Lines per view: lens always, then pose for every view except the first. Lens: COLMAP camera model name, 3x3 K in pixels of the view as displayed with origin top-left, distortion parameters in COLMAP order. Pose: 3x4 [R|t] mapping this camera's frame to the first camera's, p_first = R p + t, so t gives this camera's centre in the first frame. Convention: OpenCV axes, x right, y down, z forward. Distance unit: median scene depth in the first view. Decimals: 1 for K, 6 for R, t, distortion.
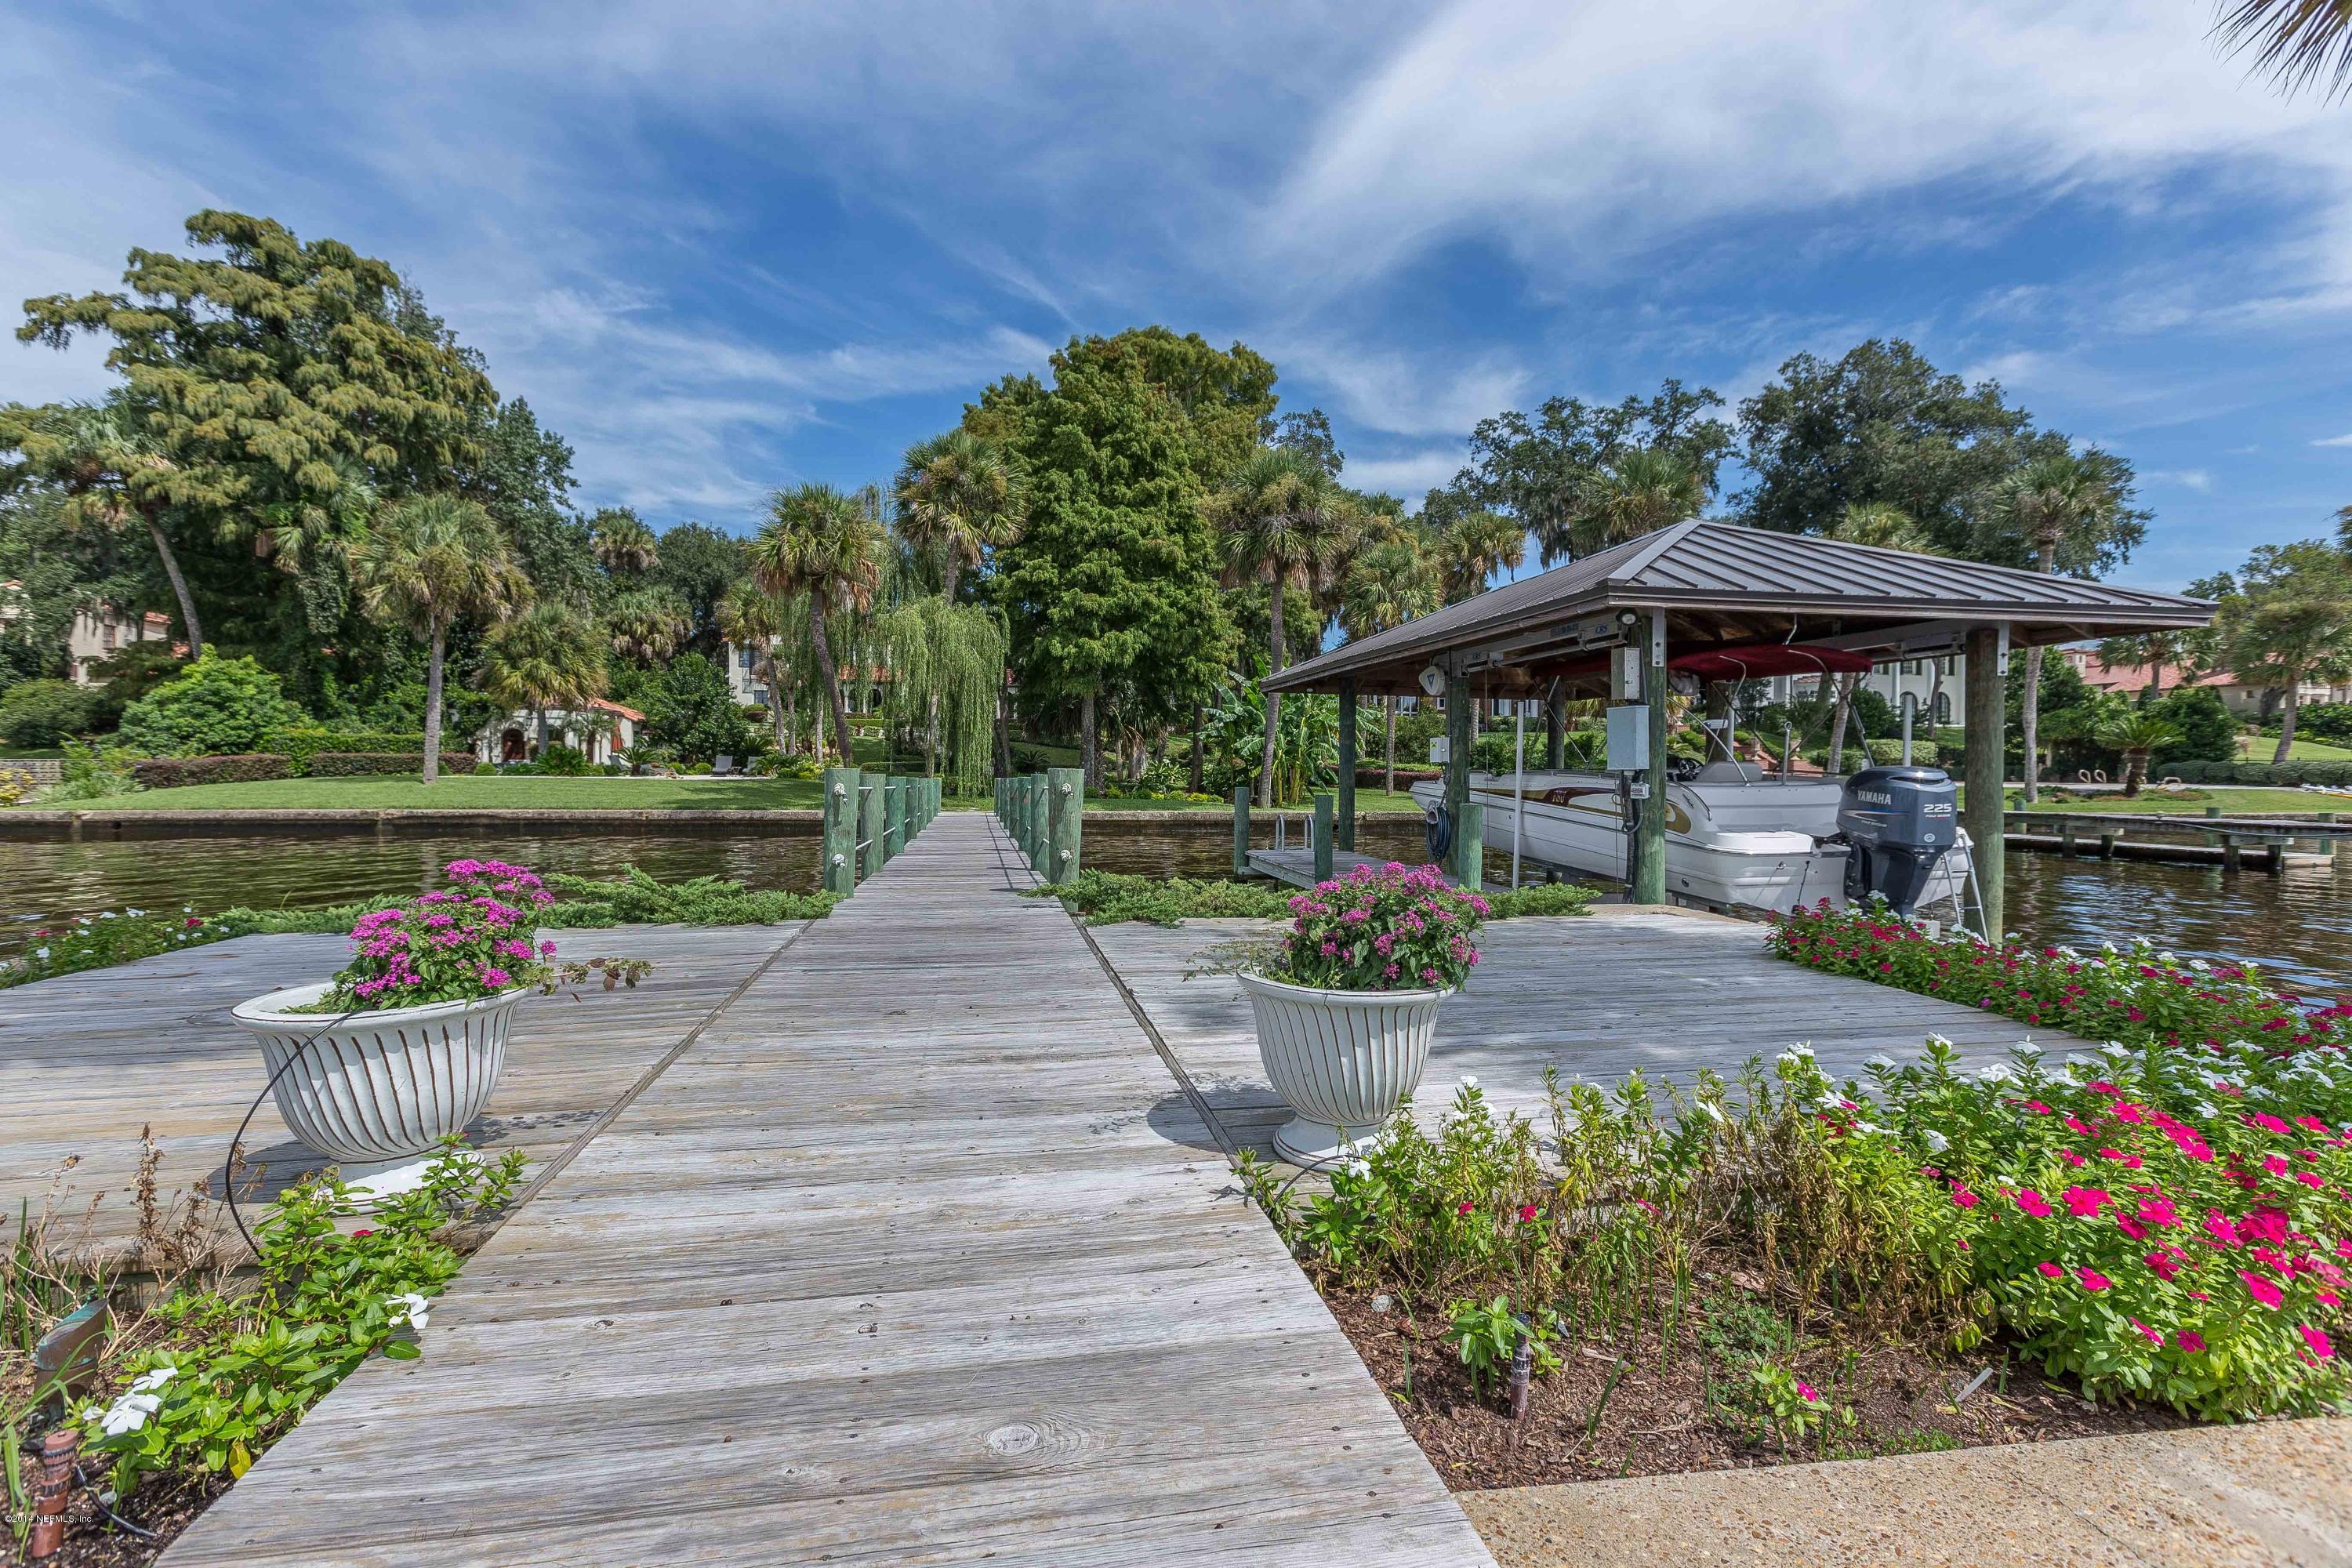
lens RADIAL K [[1084.9, 0, 1149.7], [0, 1084.9, 763.2], [0, 0, 1]] dist [-0.001471, 0.001753]
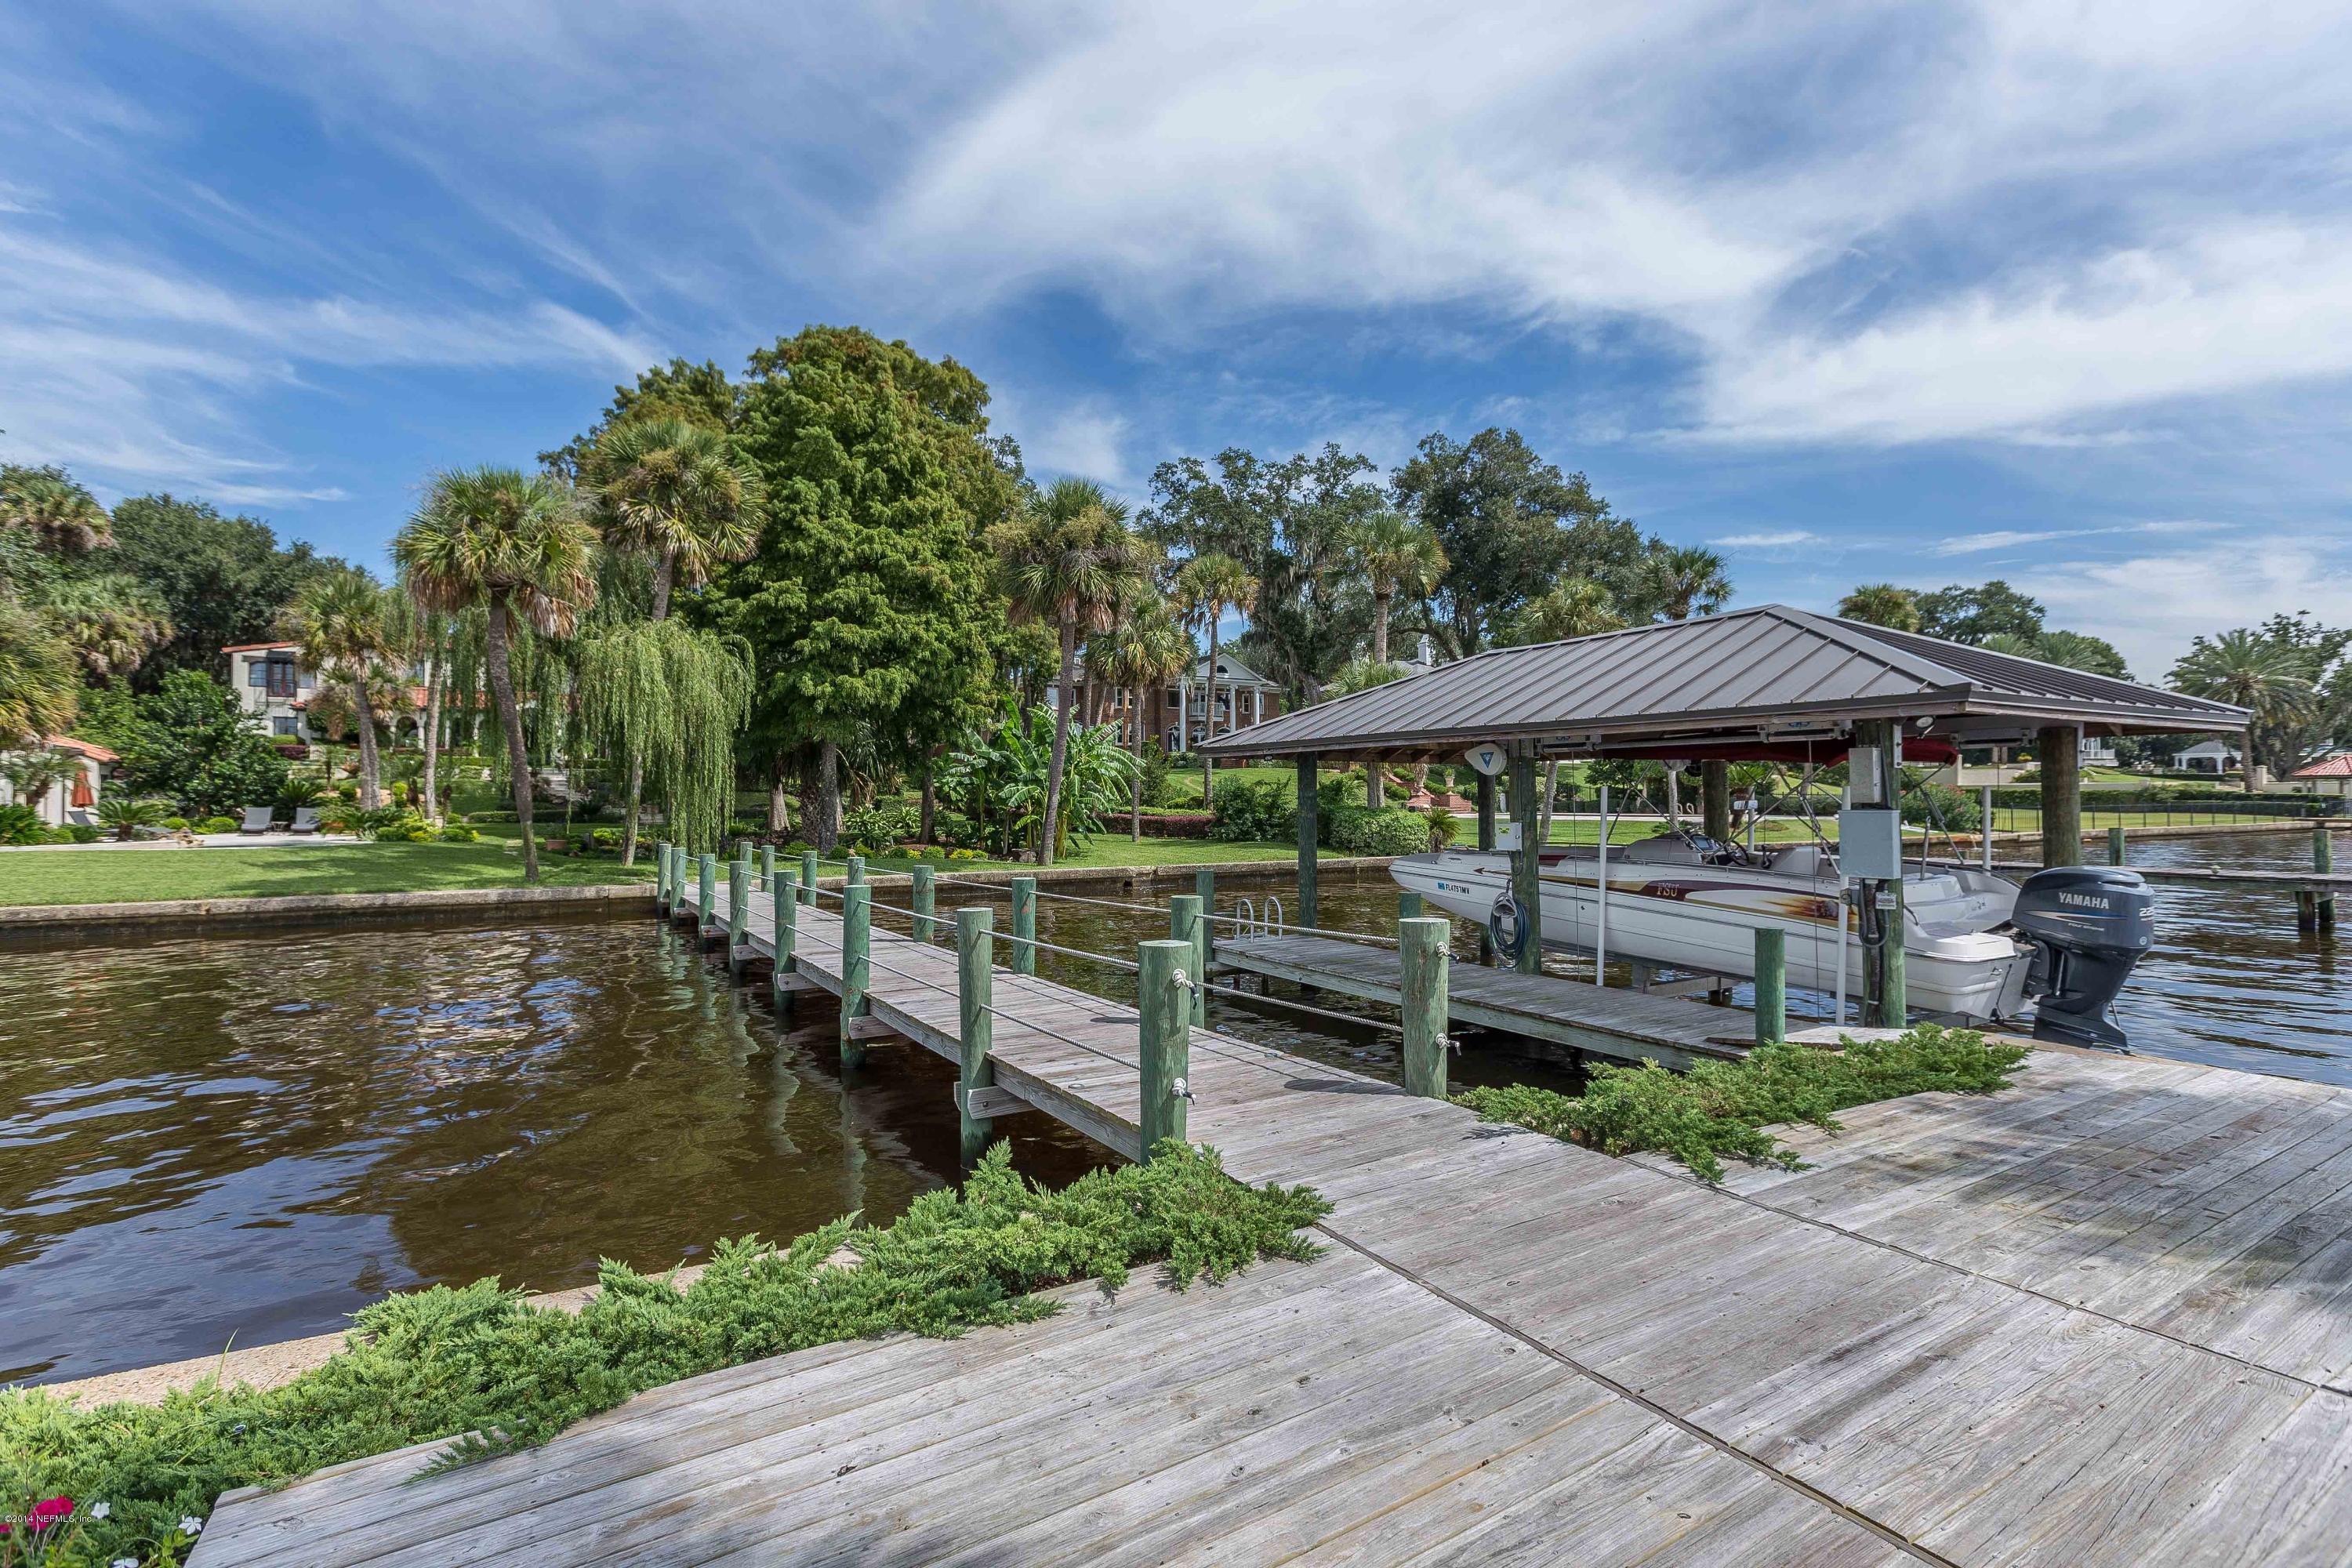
lens RADIAL K [[1084.9, 0, 1149.7], [0, 1084.9, 763.2], [0, 0, 1]] dist [-0.001471, 0.001753]
pose [[0.930940, -0.003502, 0.365155, -0.113908], [0.011658, 0.999729, -0.020134, -0.019370], [-0.364985, 0.023001, 0.930729, 0.085118]]
